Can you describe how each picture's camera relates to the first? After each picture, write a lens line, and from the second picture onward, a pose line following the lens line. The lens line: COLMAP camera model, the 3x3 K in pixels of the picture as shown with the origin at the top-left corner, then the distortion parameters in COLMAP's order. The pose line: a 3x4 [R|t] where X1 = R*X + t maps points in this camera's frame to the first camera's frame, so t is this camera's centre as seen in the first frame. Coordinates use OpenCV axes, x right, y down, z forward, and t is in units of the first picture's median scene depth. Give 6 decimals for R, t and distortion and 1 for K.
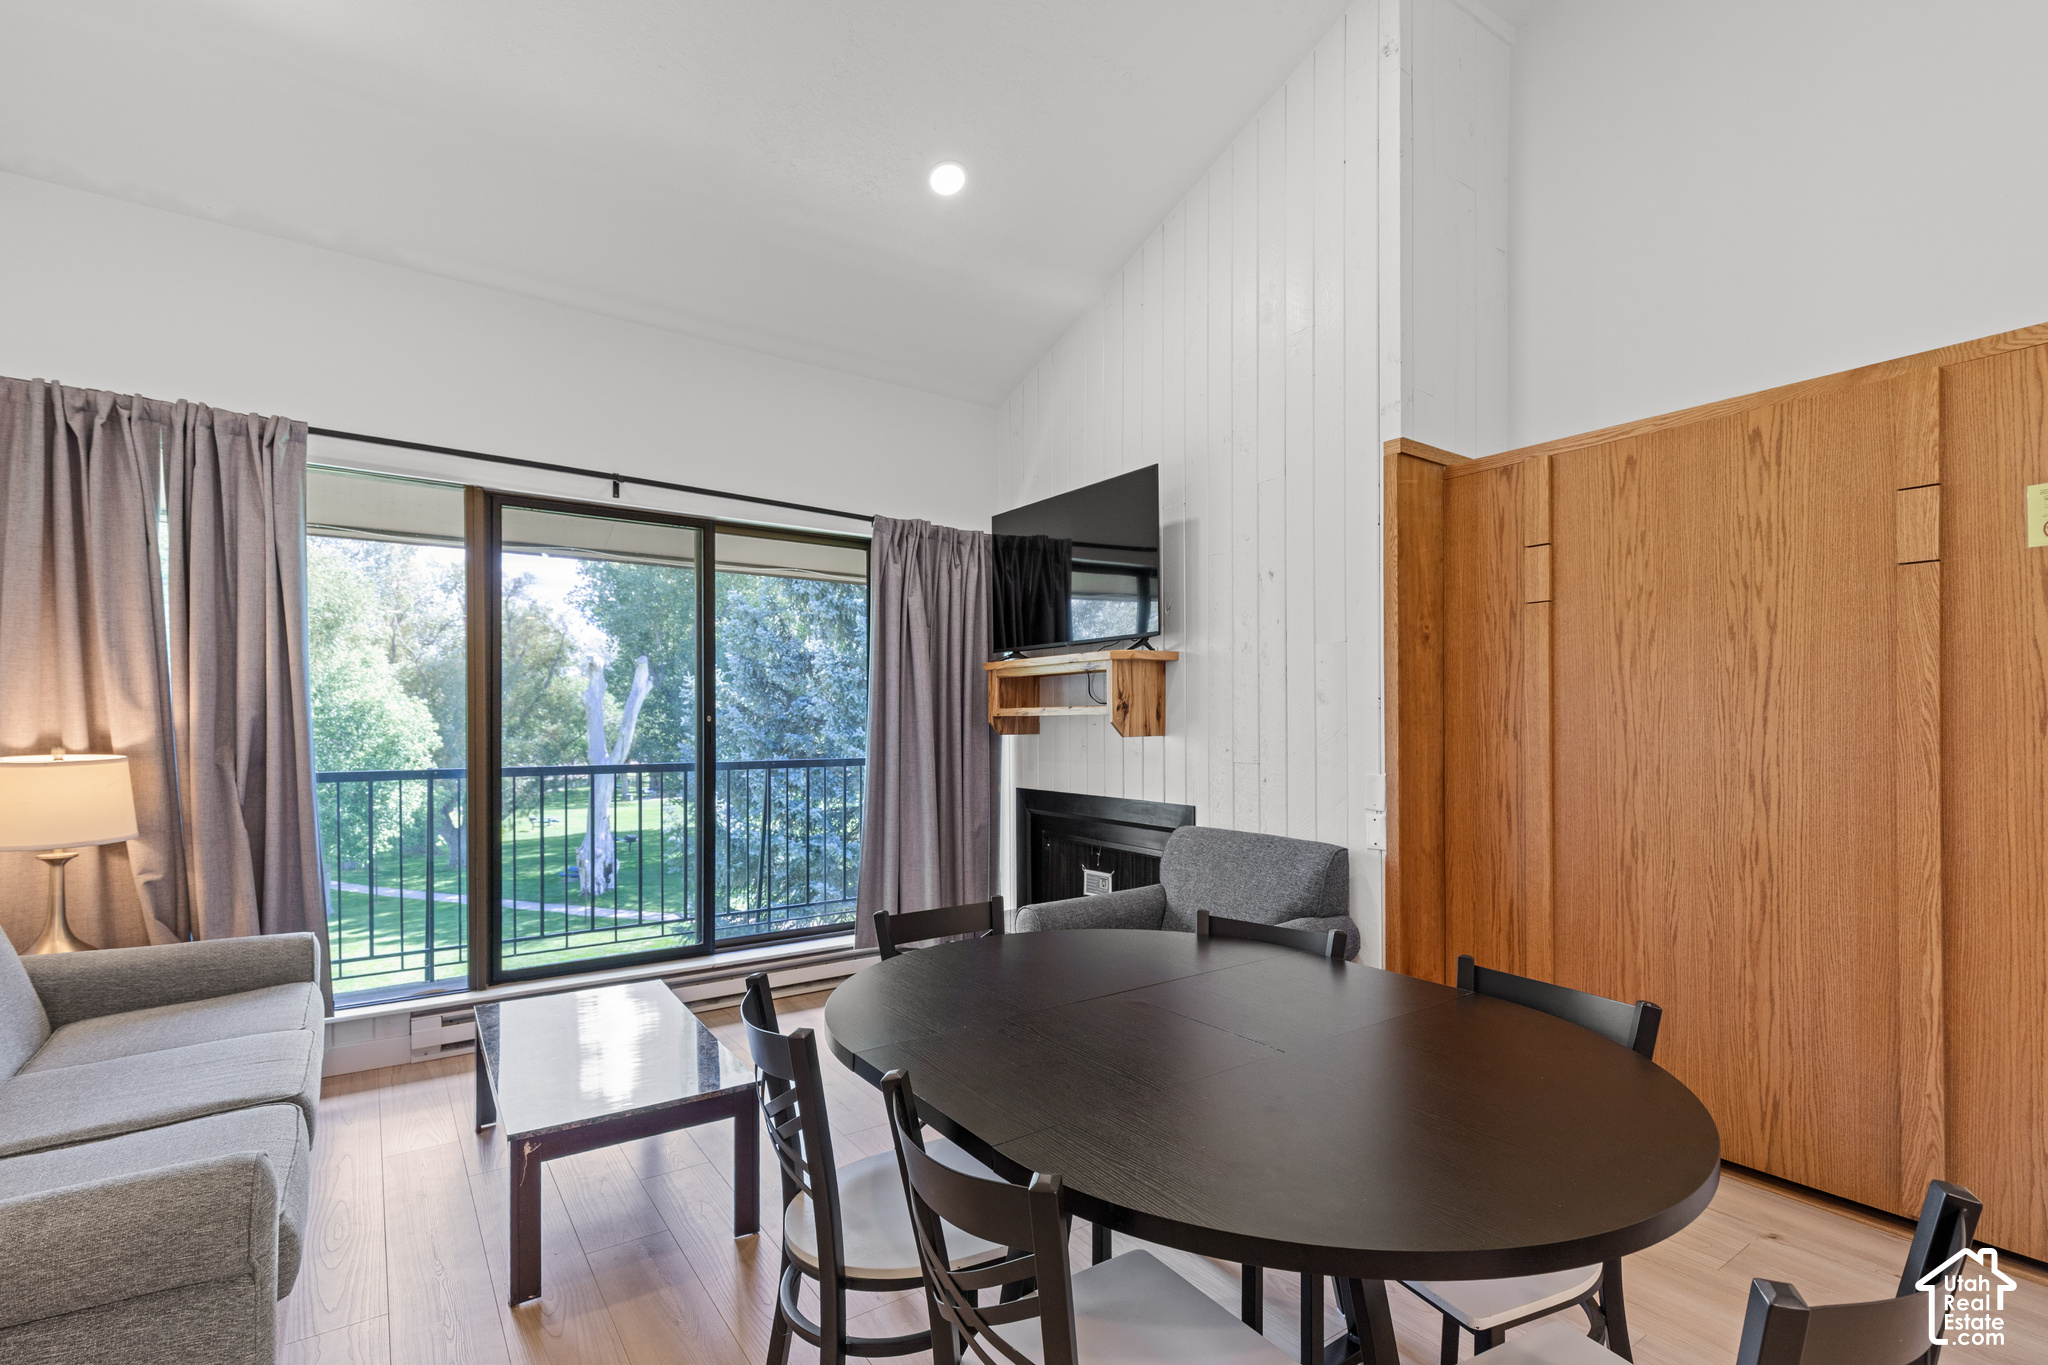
lens RADIAL K [[949.4, 0, 1031.8], [0, 949.4, 717.7], [0, 0, 1]] dist [0.011308, -0.000099]
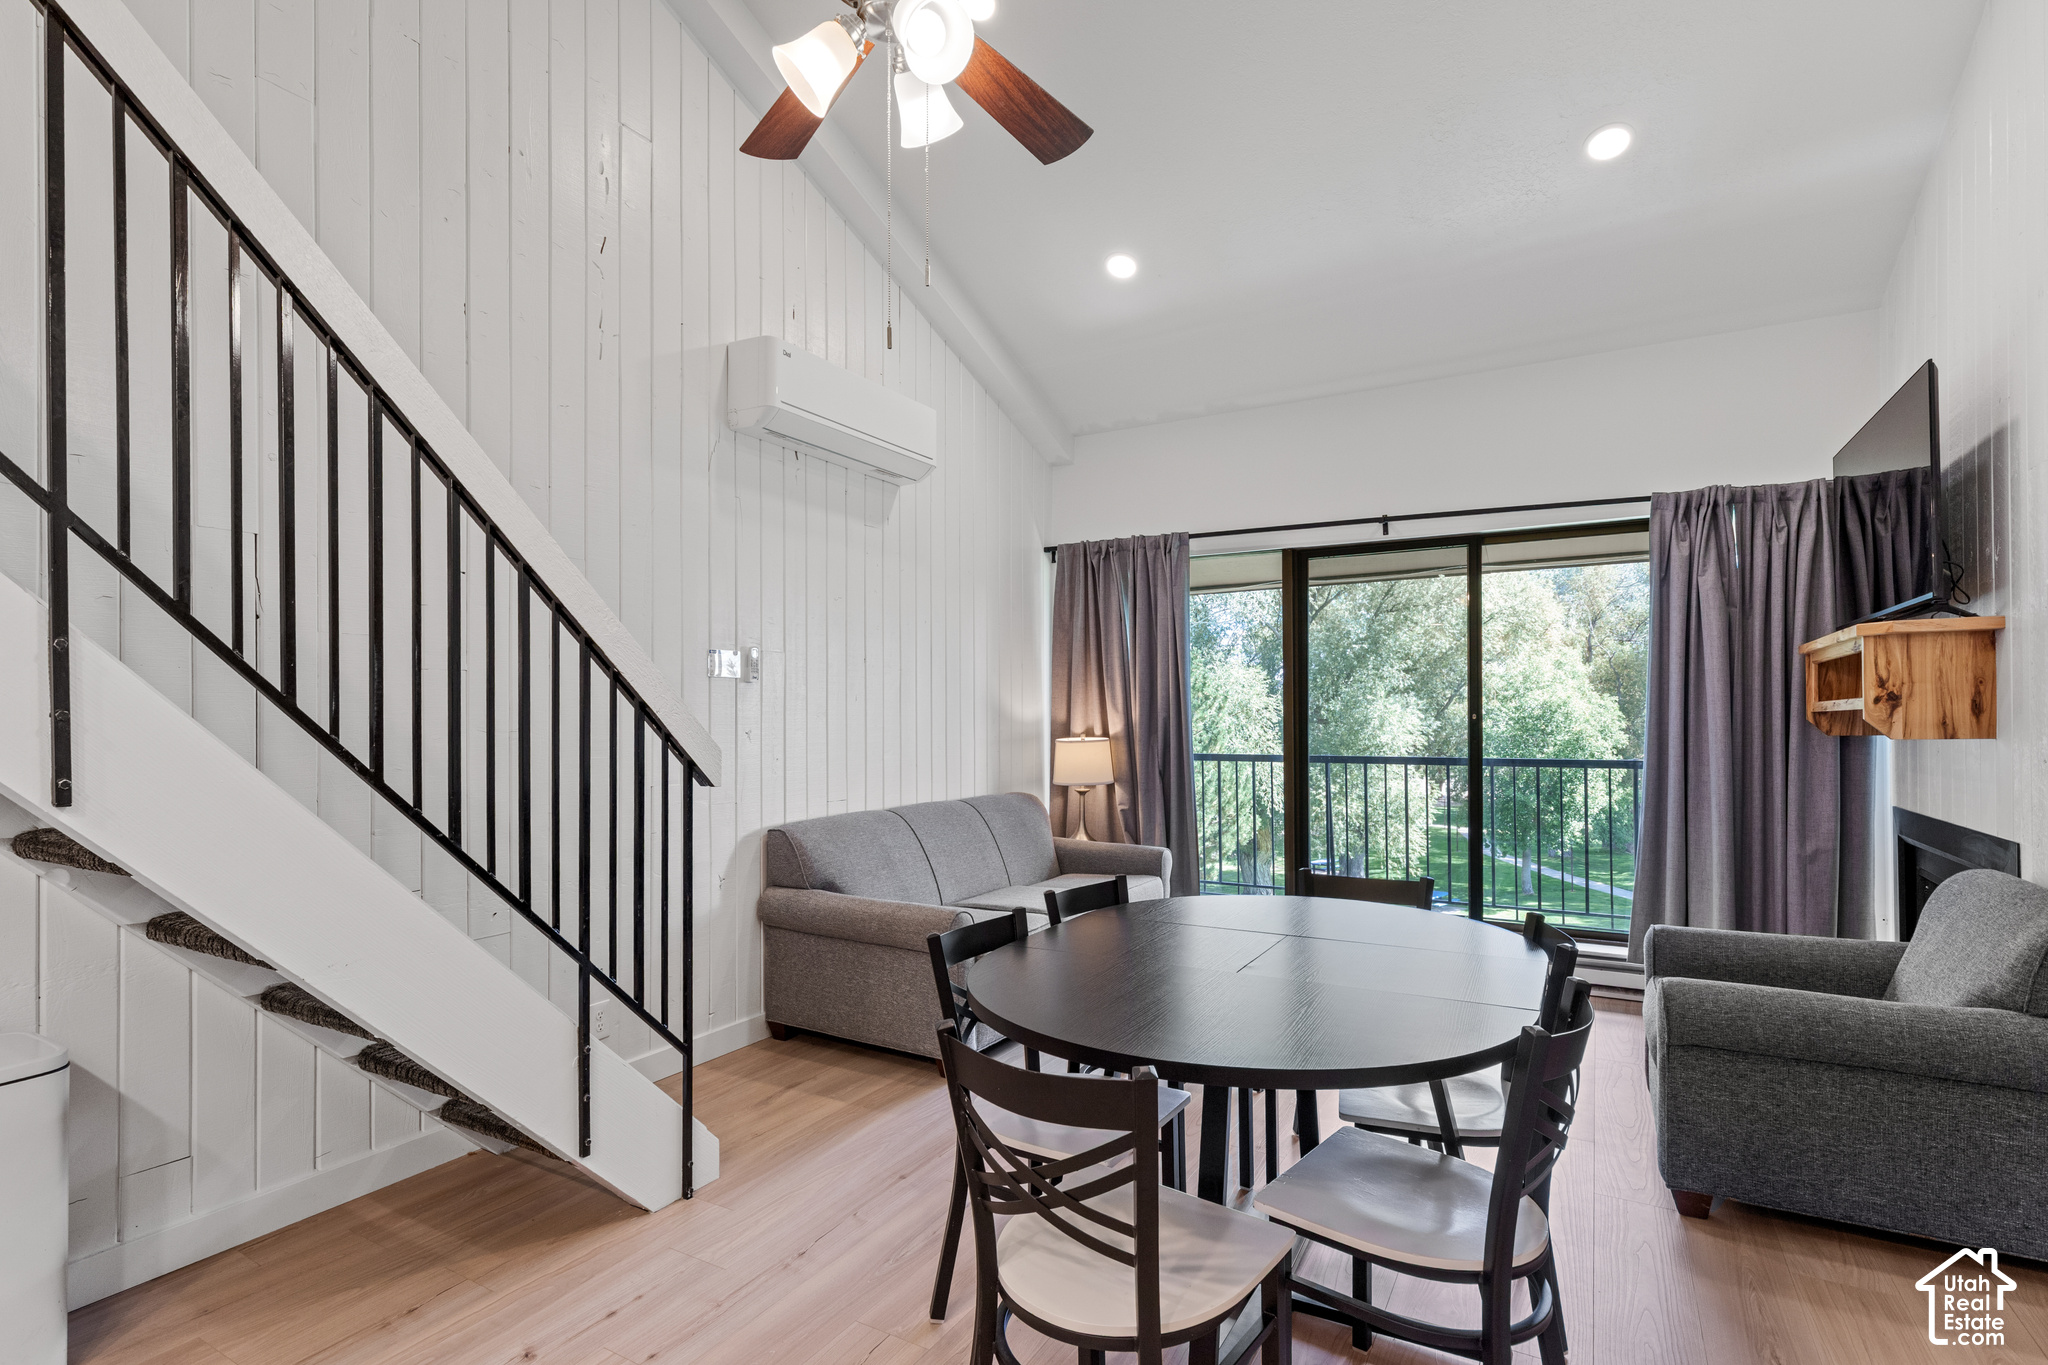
lens RADIAL K [[977.1, 0, 1028.6], [0, 977.1, 711.8], [0, 0, 1]] dist [0.010327, -0.000517]
pose [[0.416257, -0.009124, -0.909201, 0.627517], [0.005574, 0.999956, -0.007483, 0.001289], [0.909230, -0.001954, 0.416290, 0.083724]]
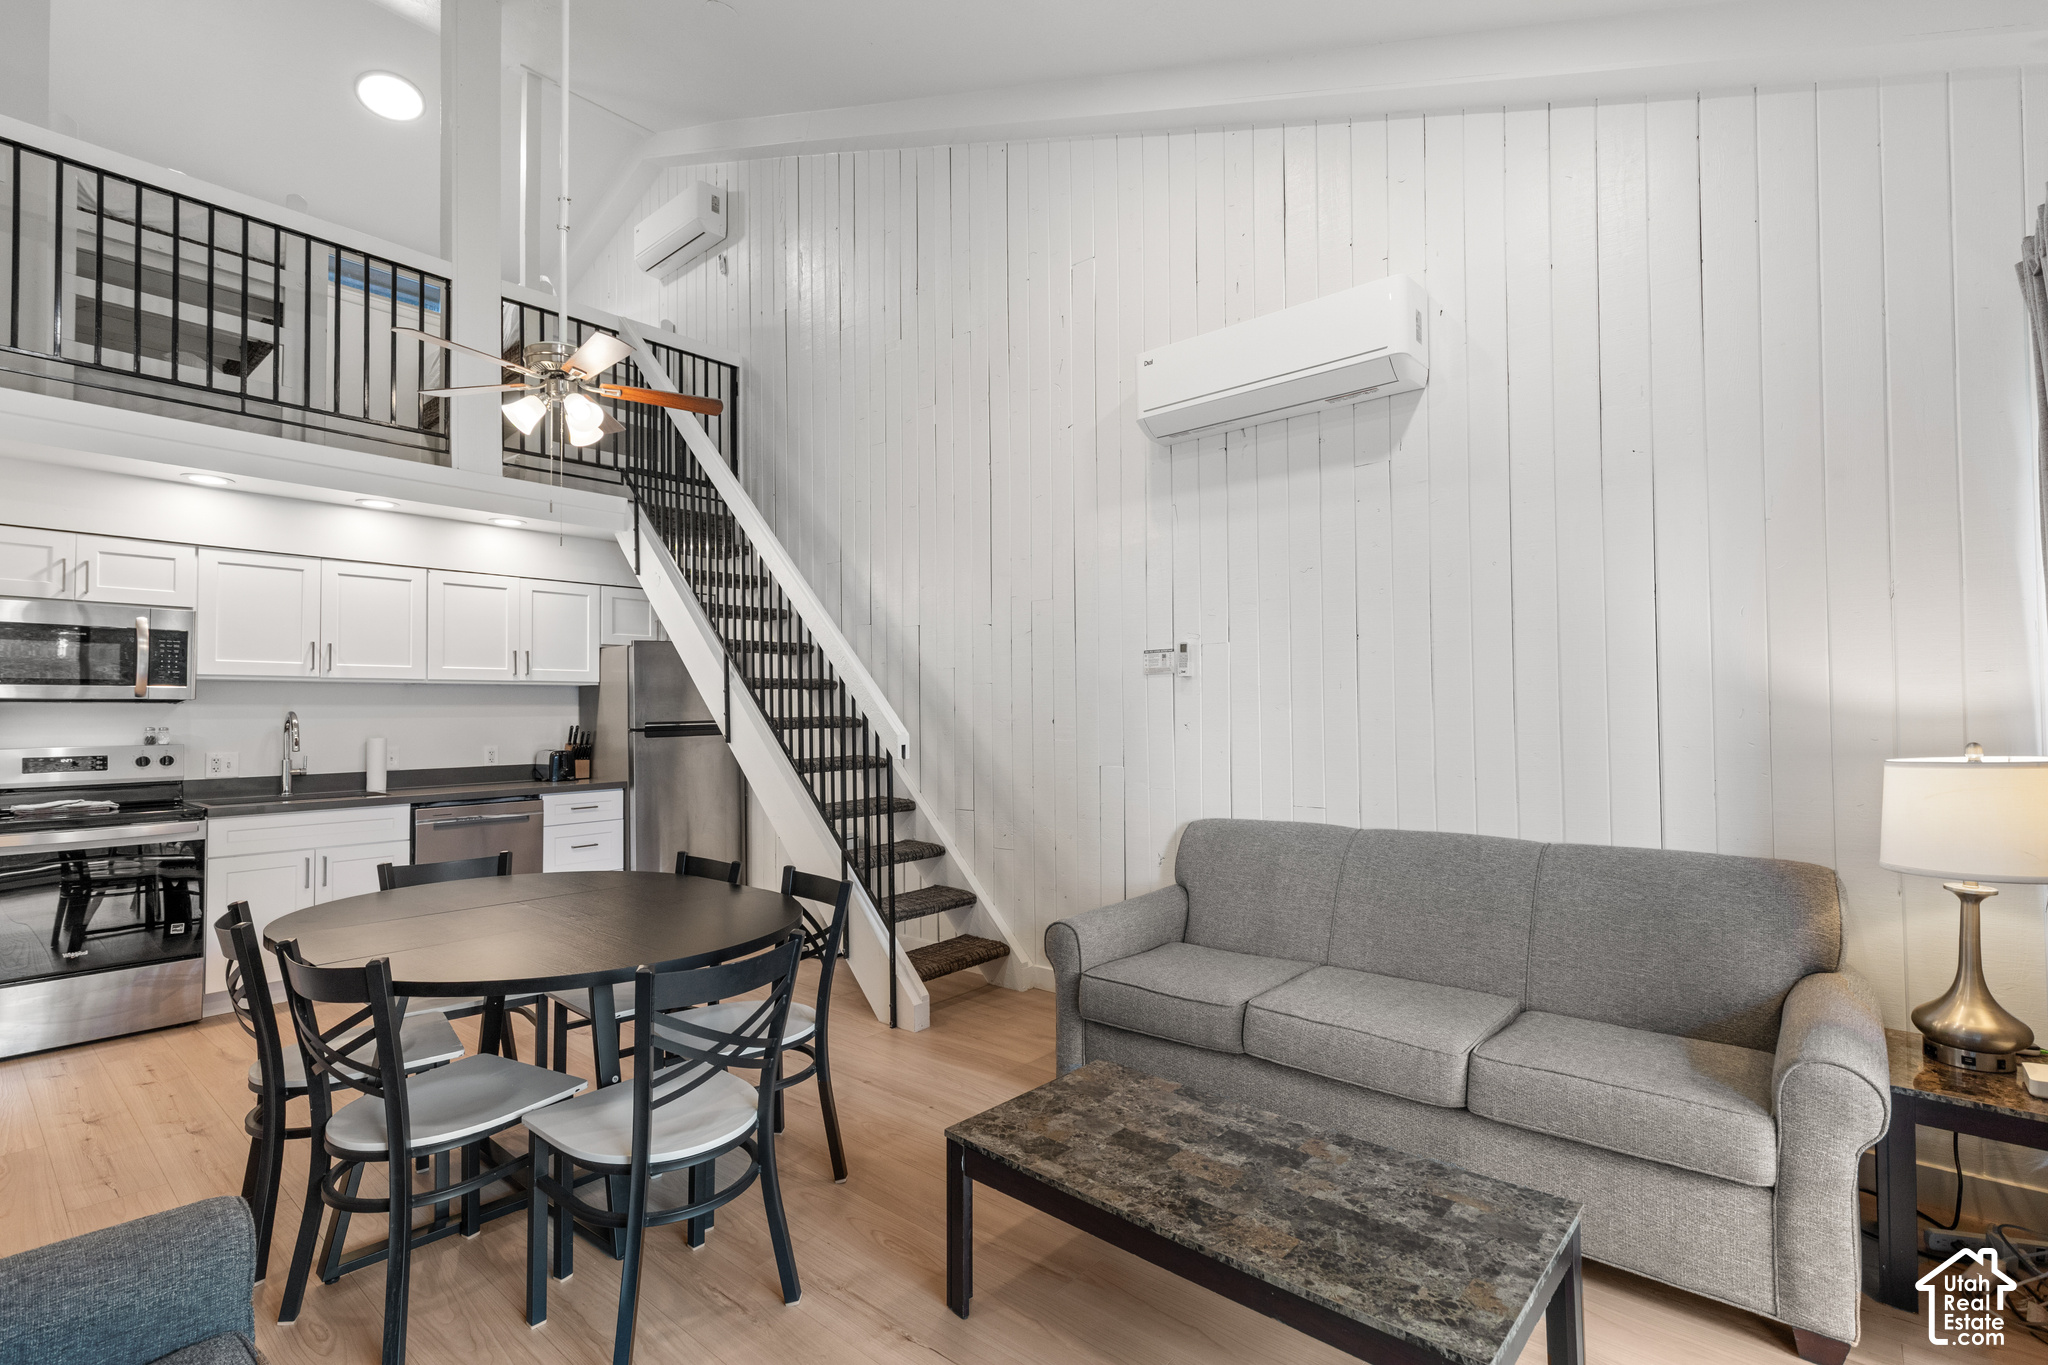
lens RADIAL K [[924.7, 0, 1037.1], [0, 924.7, 689.3], [0, 0, 1]] dist [0.001821, 0.000006]
pose [[-0.967089, -0.000021, -0.254437, -0.108117], [0.007191, 0.999598, -0.027414, 0.001845], [0.254336, -0.028341, -0.966701, 1.349726]]
